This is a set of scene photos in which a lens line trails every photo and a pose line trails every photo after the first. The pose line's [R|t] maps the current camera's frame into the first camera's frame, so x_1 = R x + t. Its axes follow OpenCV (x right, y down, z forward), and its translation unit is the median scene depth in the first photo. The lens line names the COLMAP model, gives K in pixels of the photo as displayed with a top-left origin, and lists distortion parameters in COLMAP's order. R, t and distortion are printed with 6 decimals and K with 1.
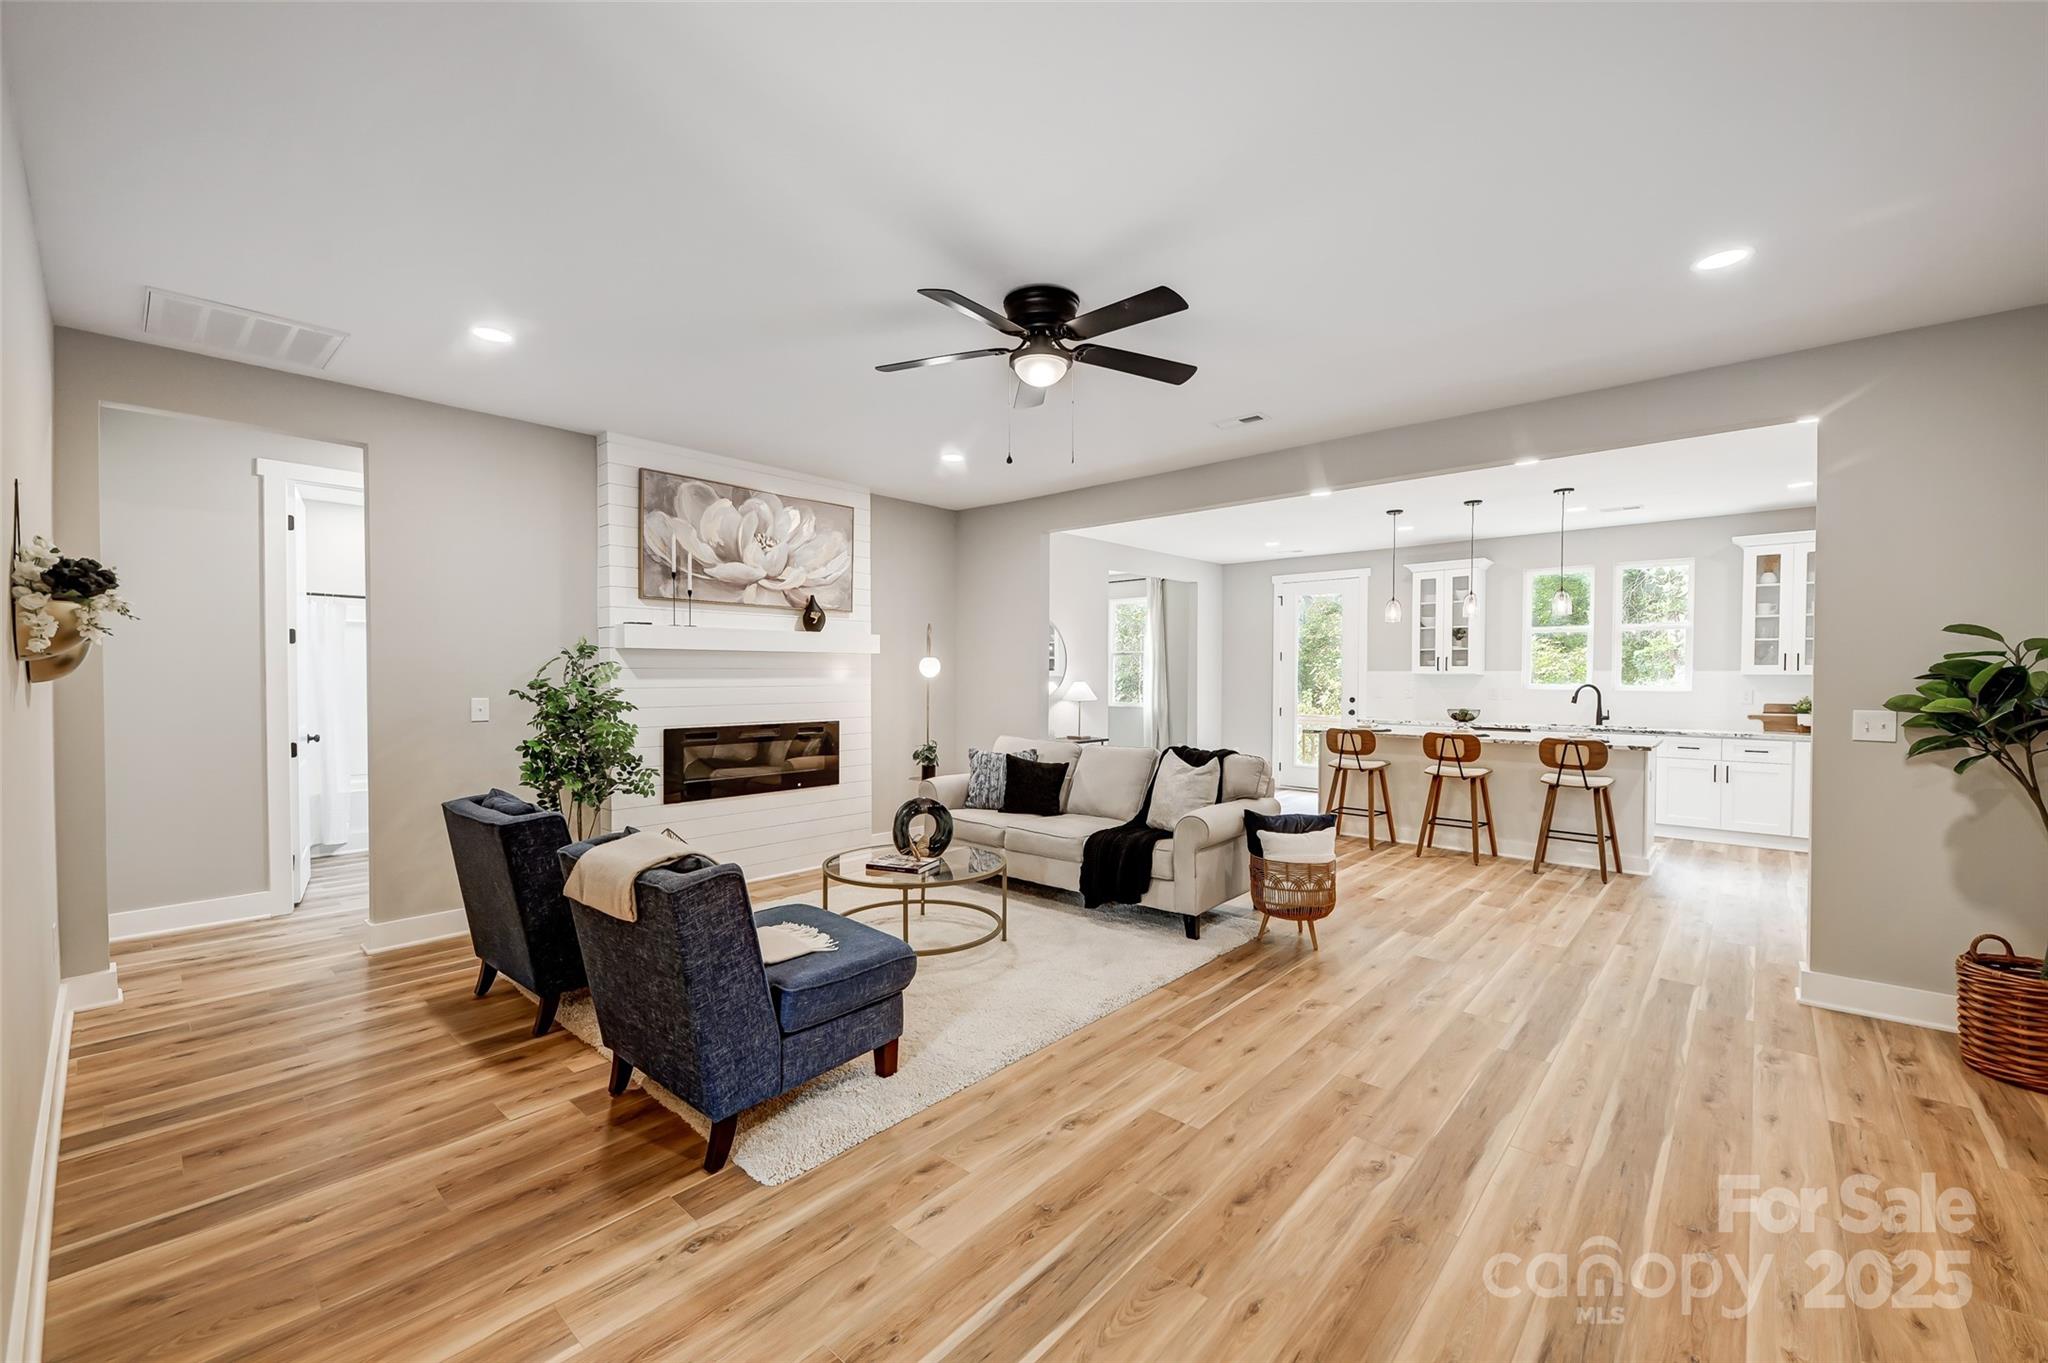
lens RADIAL K [[833.0, 0, 1025.4], [0, 833.0, 681.1], [0, 0, 1]] dist [0.004762, 0.000442]
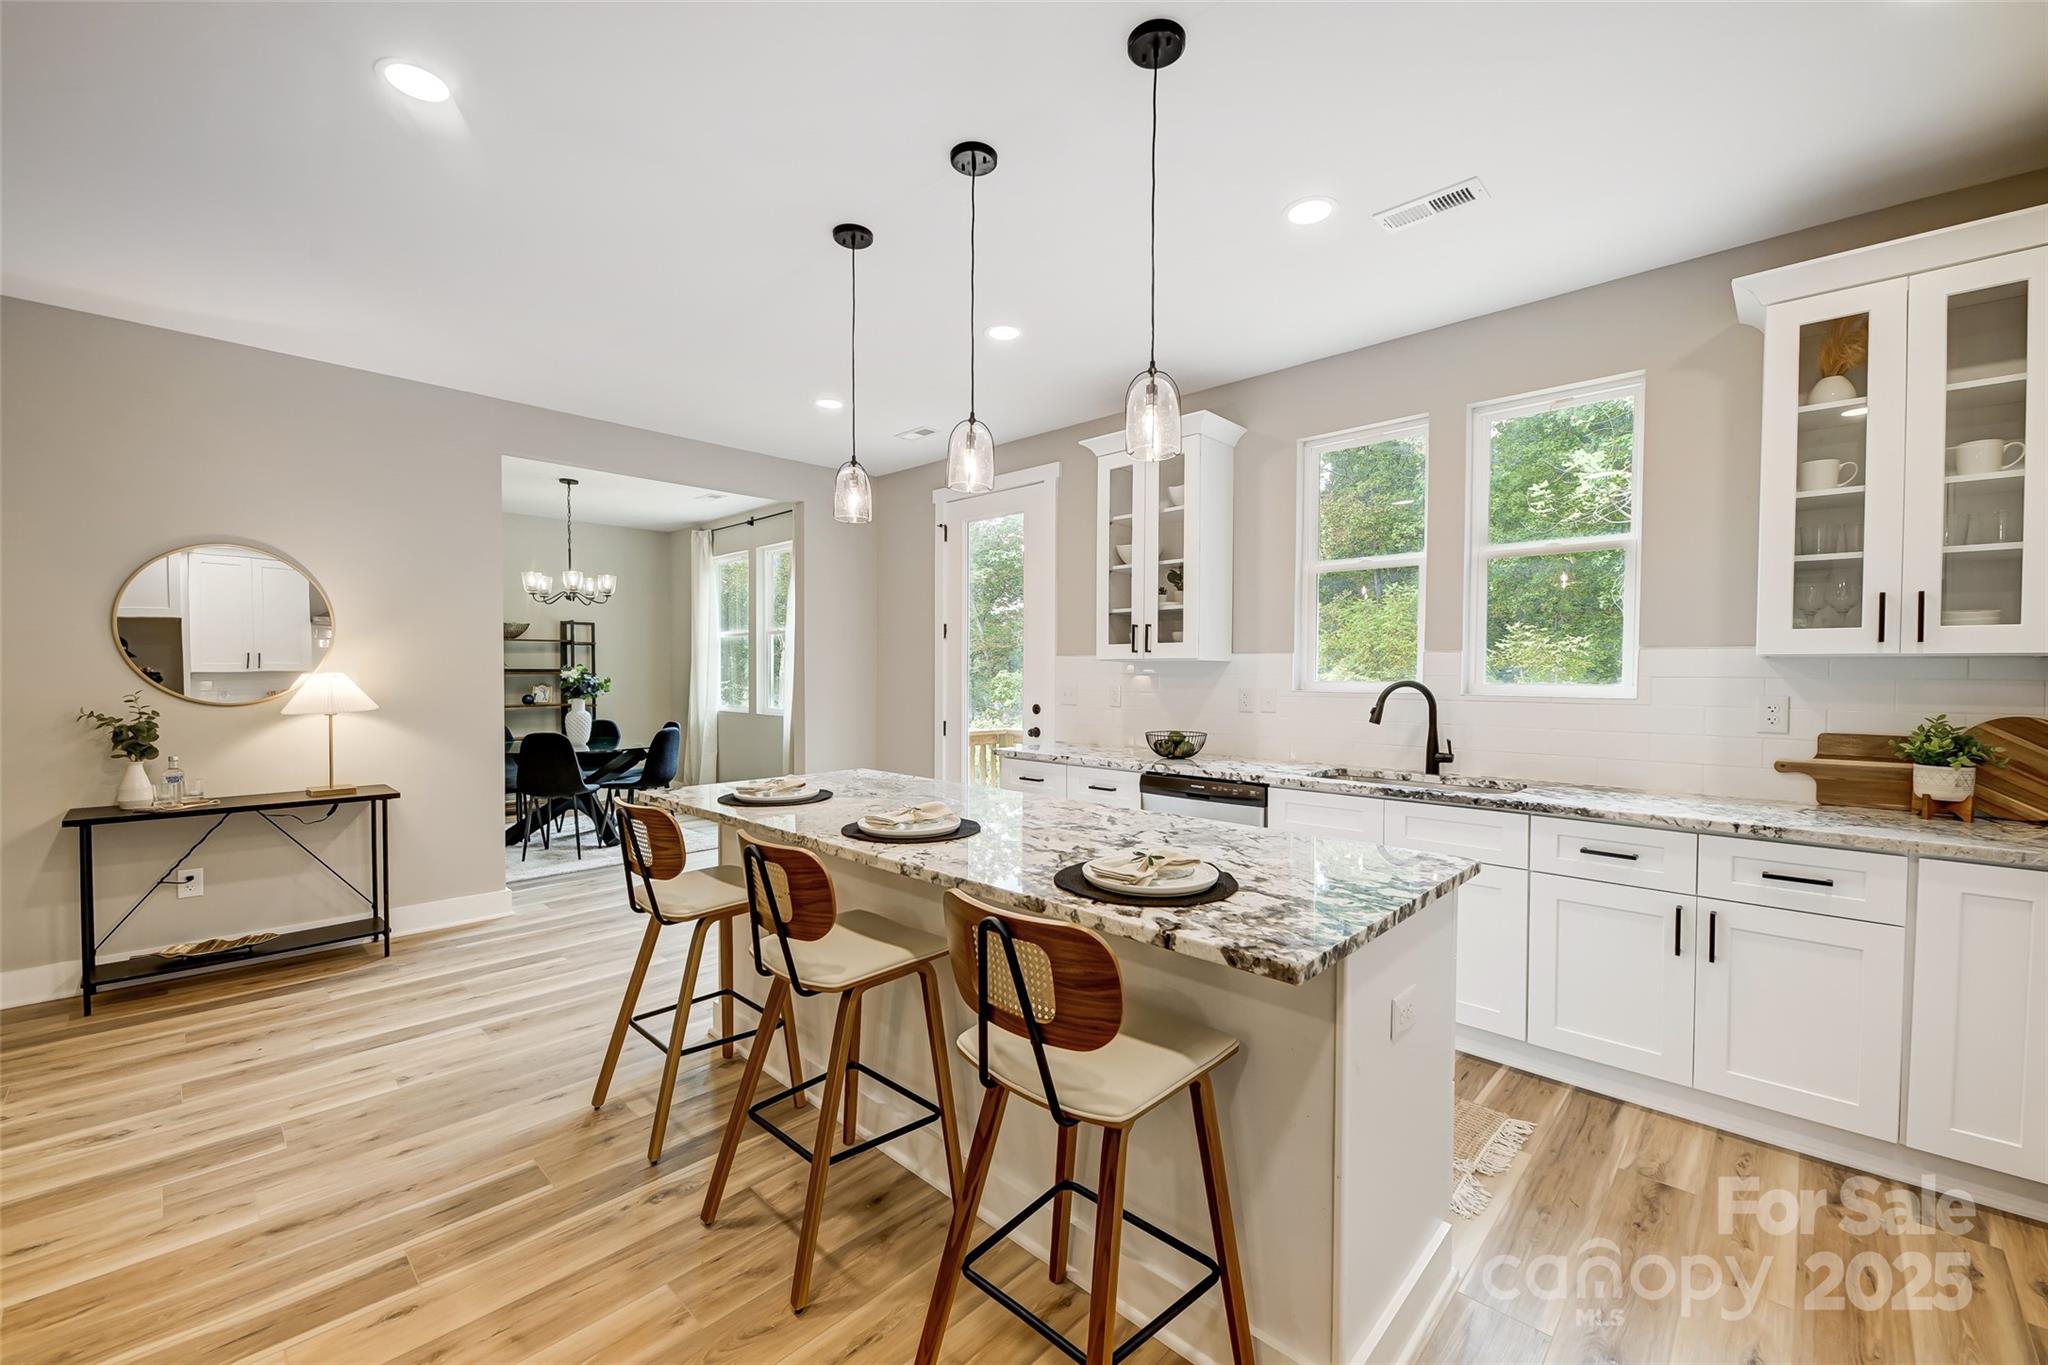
lens RADIAL K [[826.0, 0, 1021.2], [0, 826.0, 686.0], [0, 0, 1]] dist [-0.005560, -0.000715]
pose [[0.999806, 0.003813, -0.019307, 0.480533], [-0.003687, 0.999972, 0.006563, 0.004570], [0.019332, -0.006491, 0.999792, 0.563460]]
